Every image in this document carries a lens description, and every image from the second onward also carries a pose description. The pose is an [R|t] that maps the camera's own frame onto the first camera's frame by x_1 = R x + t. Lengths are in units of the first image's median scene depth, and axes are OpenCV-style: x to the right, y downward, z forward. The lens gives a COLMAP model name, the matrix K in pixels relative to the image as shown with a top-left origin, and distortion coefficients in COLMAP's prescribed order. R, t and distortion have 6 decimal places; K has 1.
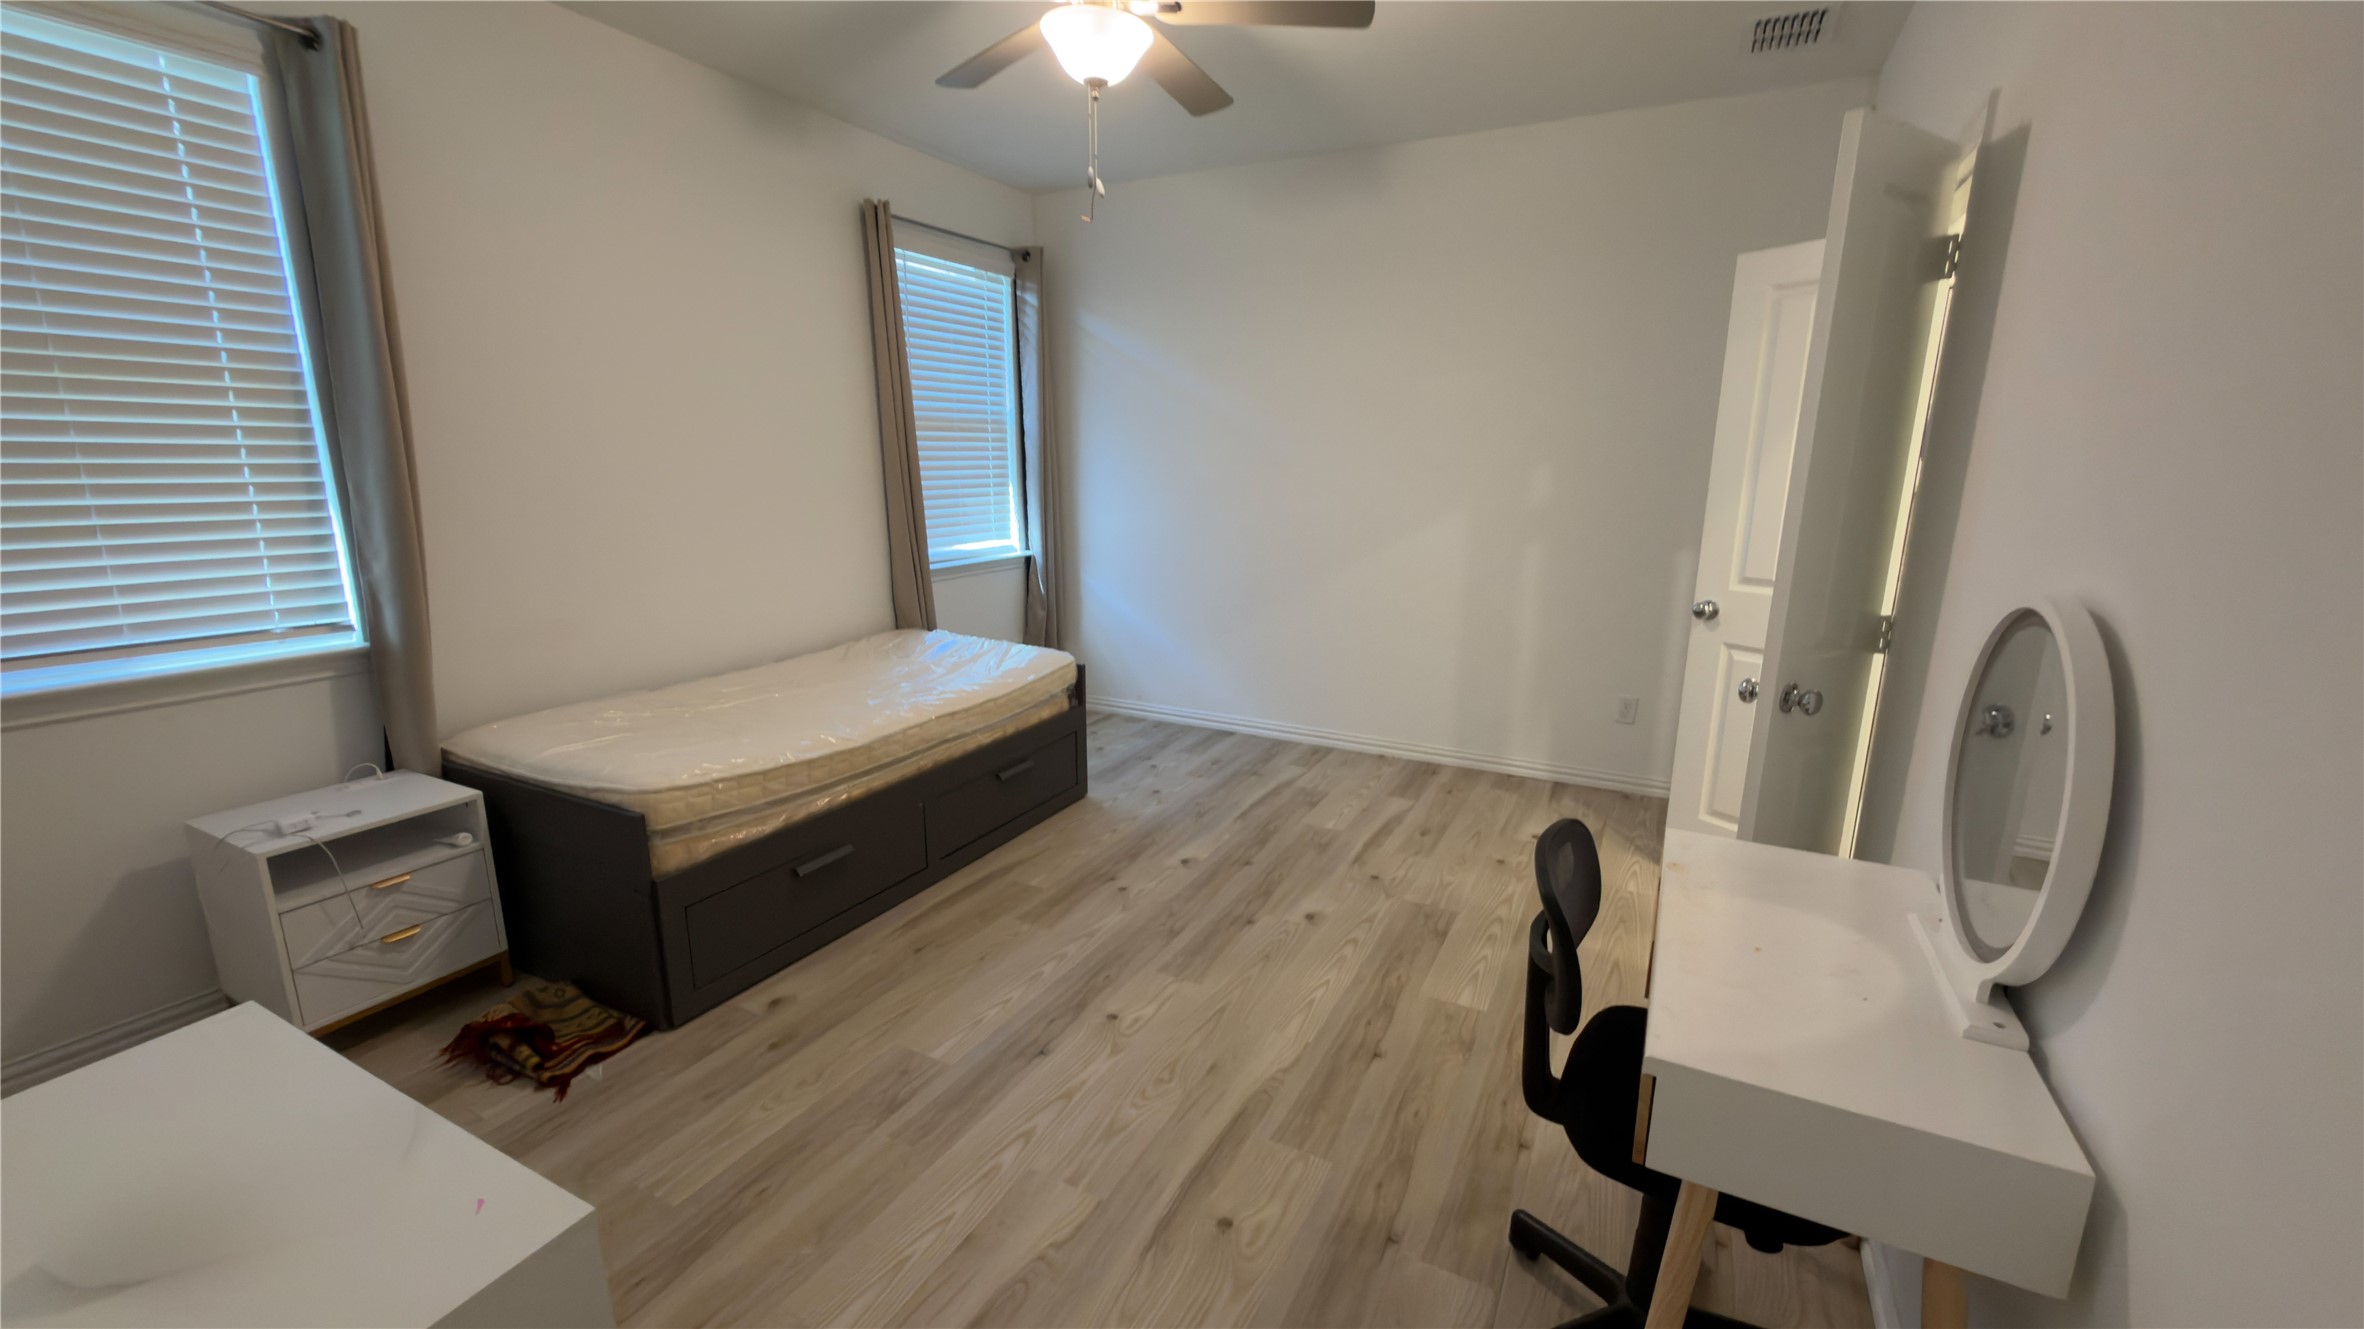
lens RADIAL K [[954.1, 0, 1181.1], [0, 954.1, 664.4], [0, 0, 1]] dist [0.001510, 0.000361]
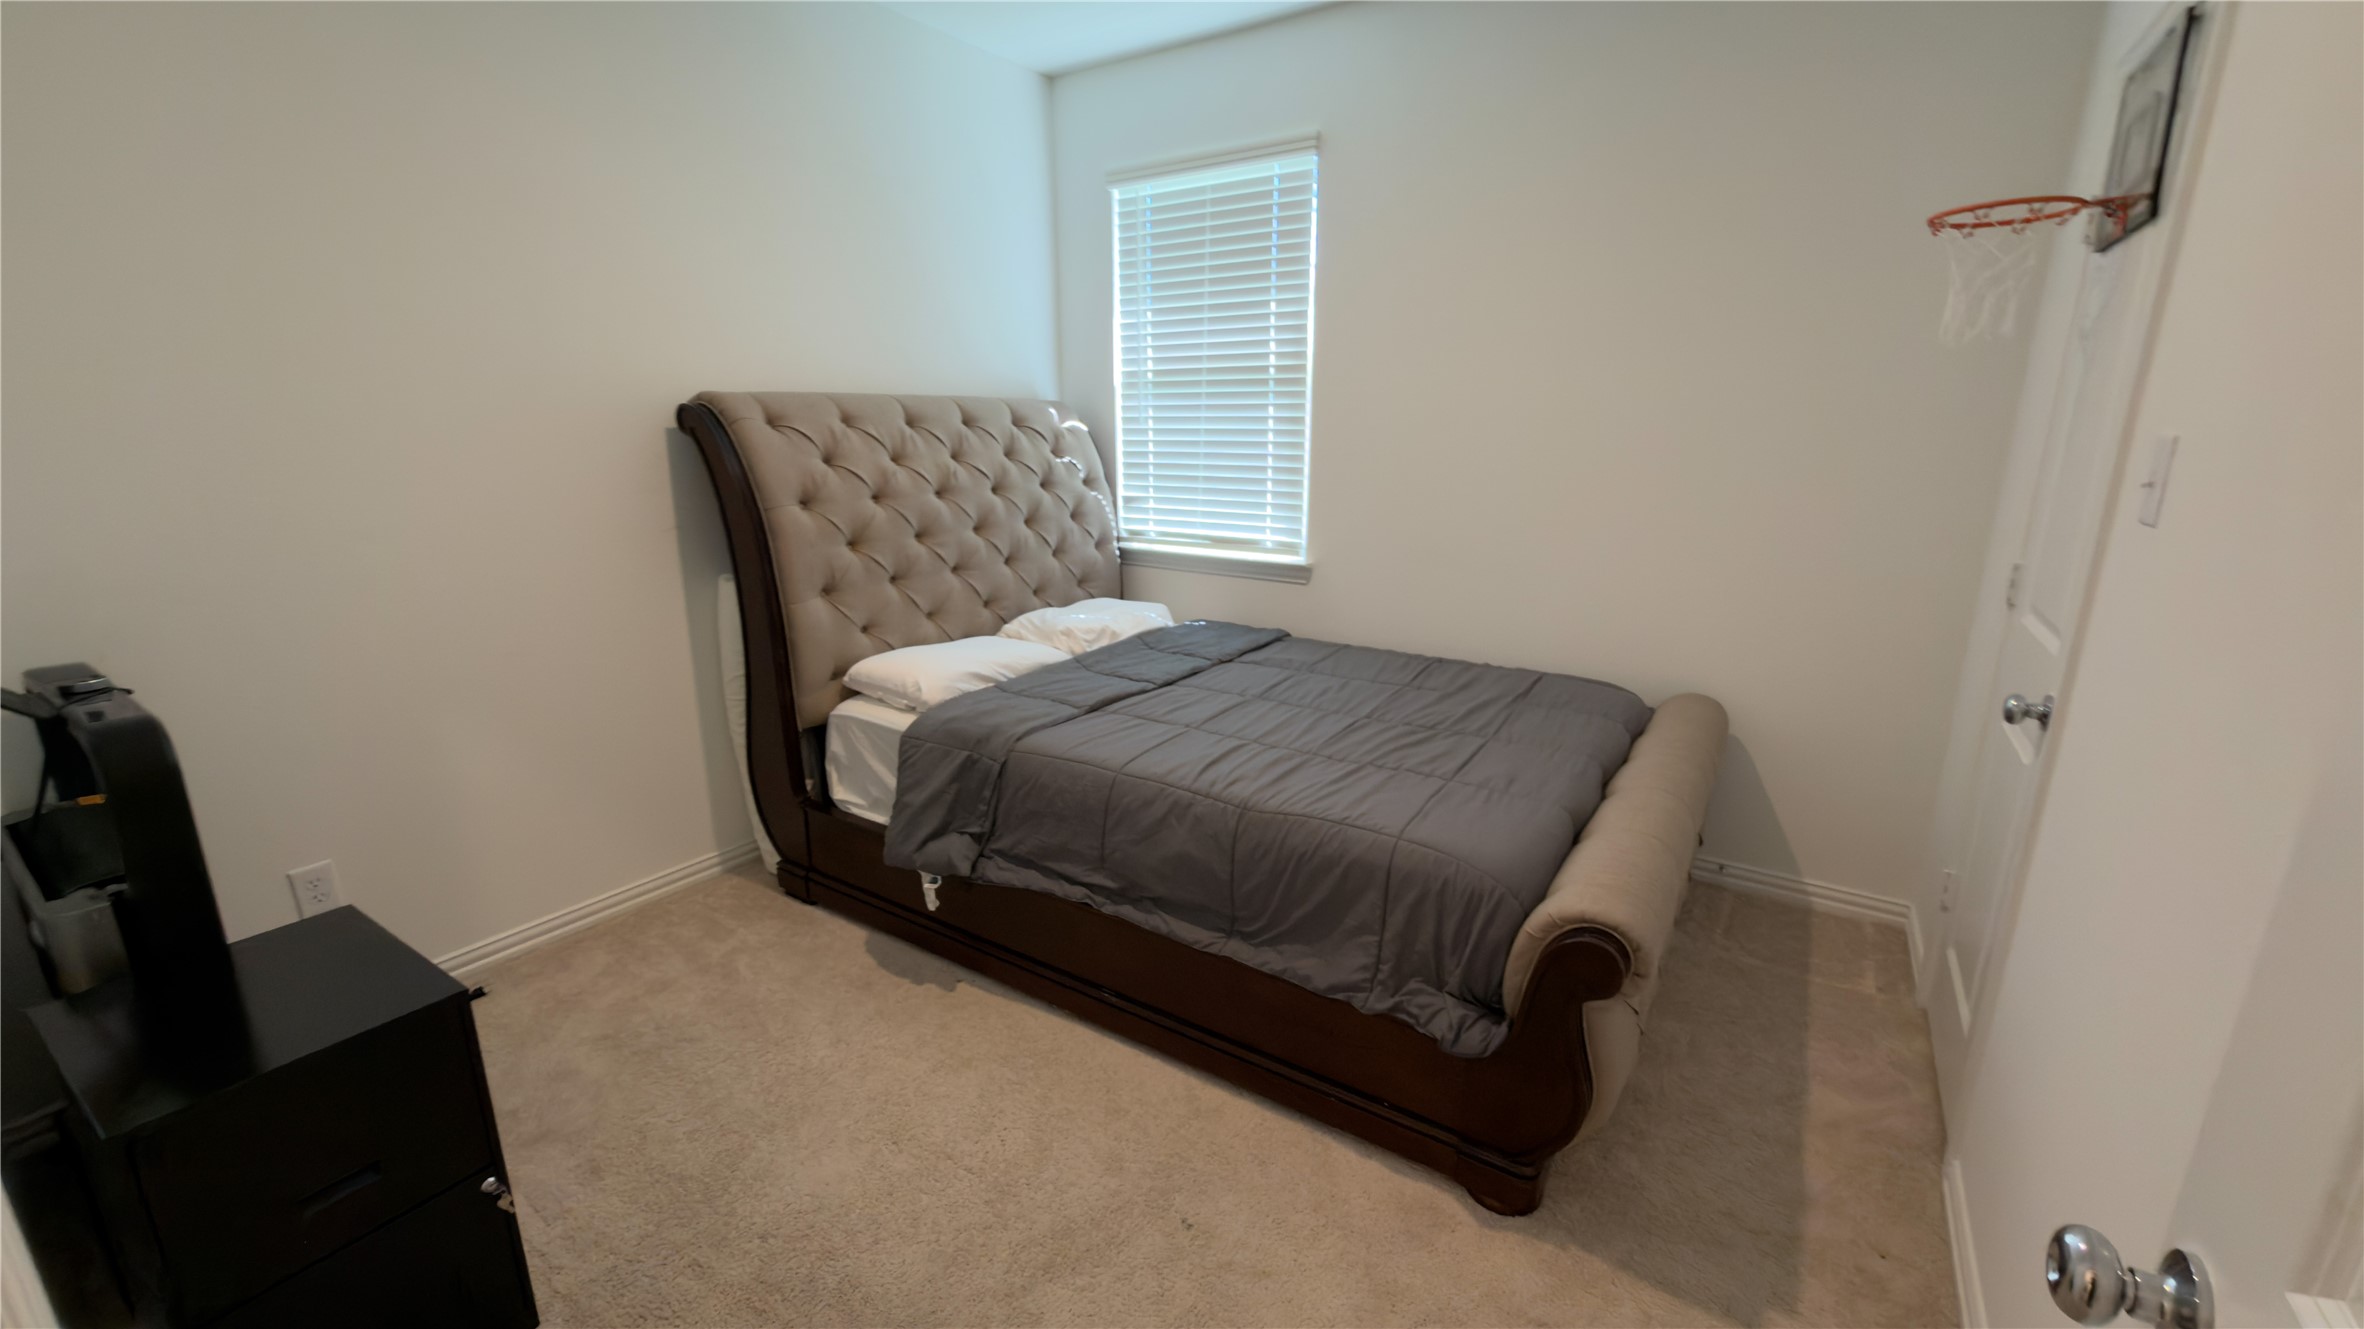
lens RADIAL K [[954.1, 0, 1183.7], [0, 954.1, 663.9], [0, 0, 1]] dist [0.001510, 0.000361]
pose [[-0.100367, 0.239606, -0.965668, 0.624954], [-0.210657, 0.943448, 0.255988, -0.232054], [0.972394, 0.229118, -0.044217, 1.089867]]
